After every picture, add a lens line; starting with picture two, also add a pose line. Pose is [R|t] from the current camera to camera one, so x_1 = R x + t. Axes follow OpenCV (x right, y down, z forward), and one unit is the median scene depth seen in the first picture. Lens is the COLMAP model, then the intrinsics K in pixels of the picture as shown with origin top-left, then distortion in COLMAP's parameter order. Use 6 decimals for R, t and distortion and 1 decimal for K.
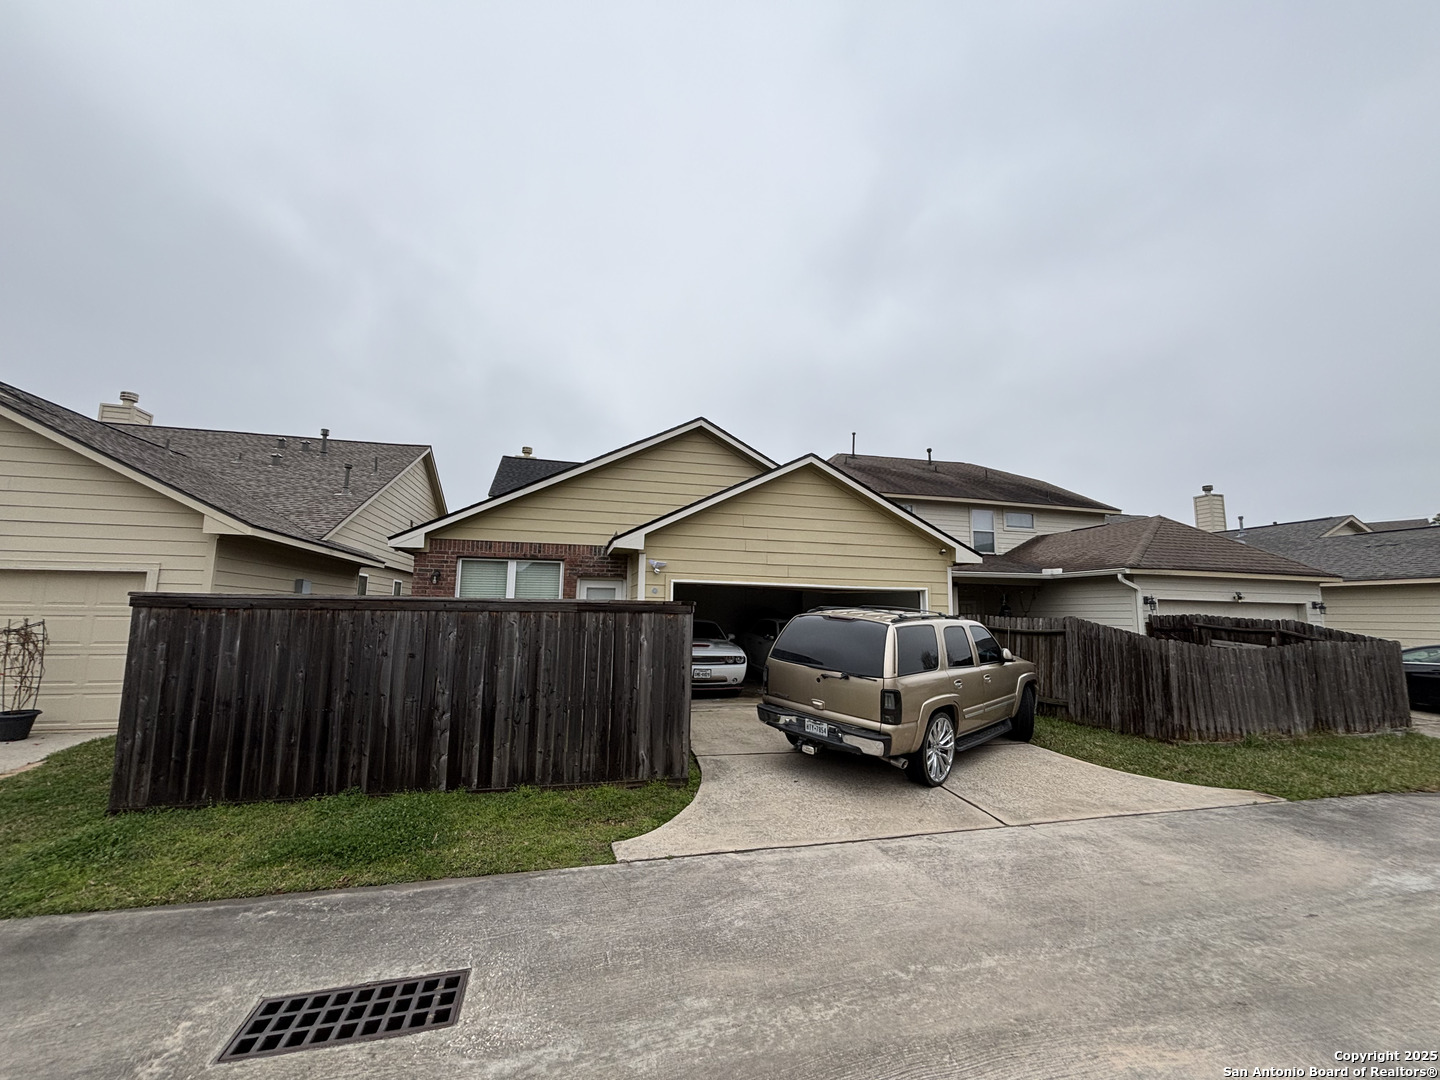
lens RADIAL K [[581.7, 0, 717.9], [0, 581.7, 544.2], [0, 0, 1]] dist [-0.000327, -0.000037]
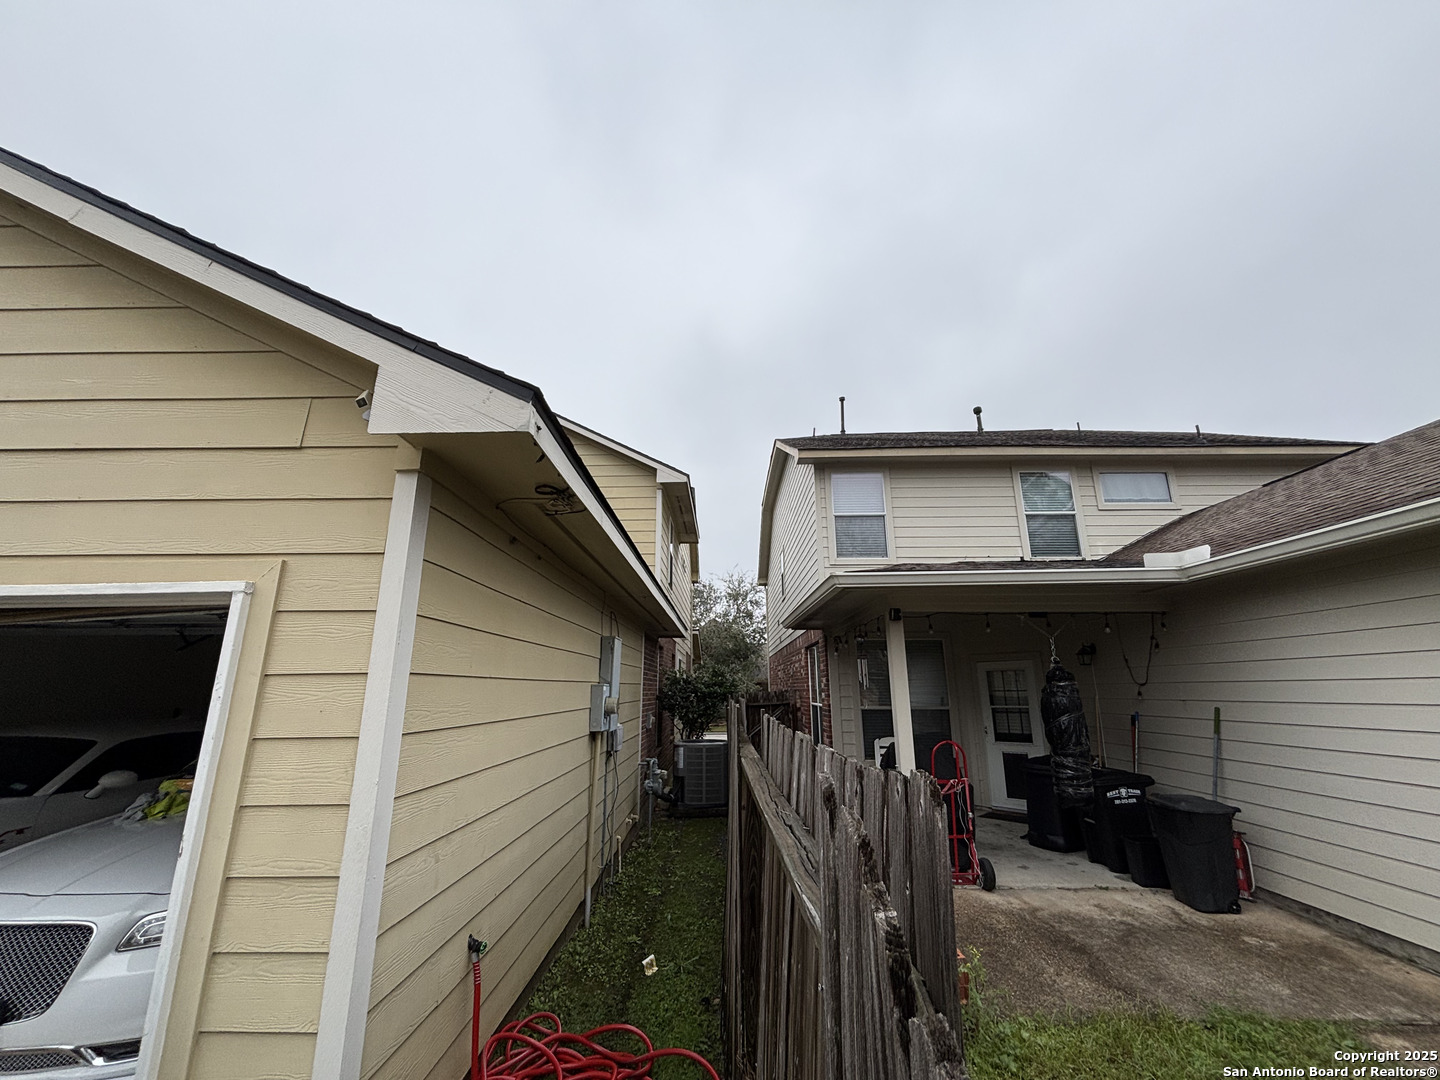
lens RADIAL K [[581.7, 0, 722.1], [0, 581.7, 543.9], [0, 0, 1]] dist [-0.000327, -0.000037]
pose [[0.967705, -0.079252, -0.239302, 0.305109], [0.049098, 0.990370, -0.129446, 0.051516], [0.247257, 0.113517, 0.962278, 0.467634]]
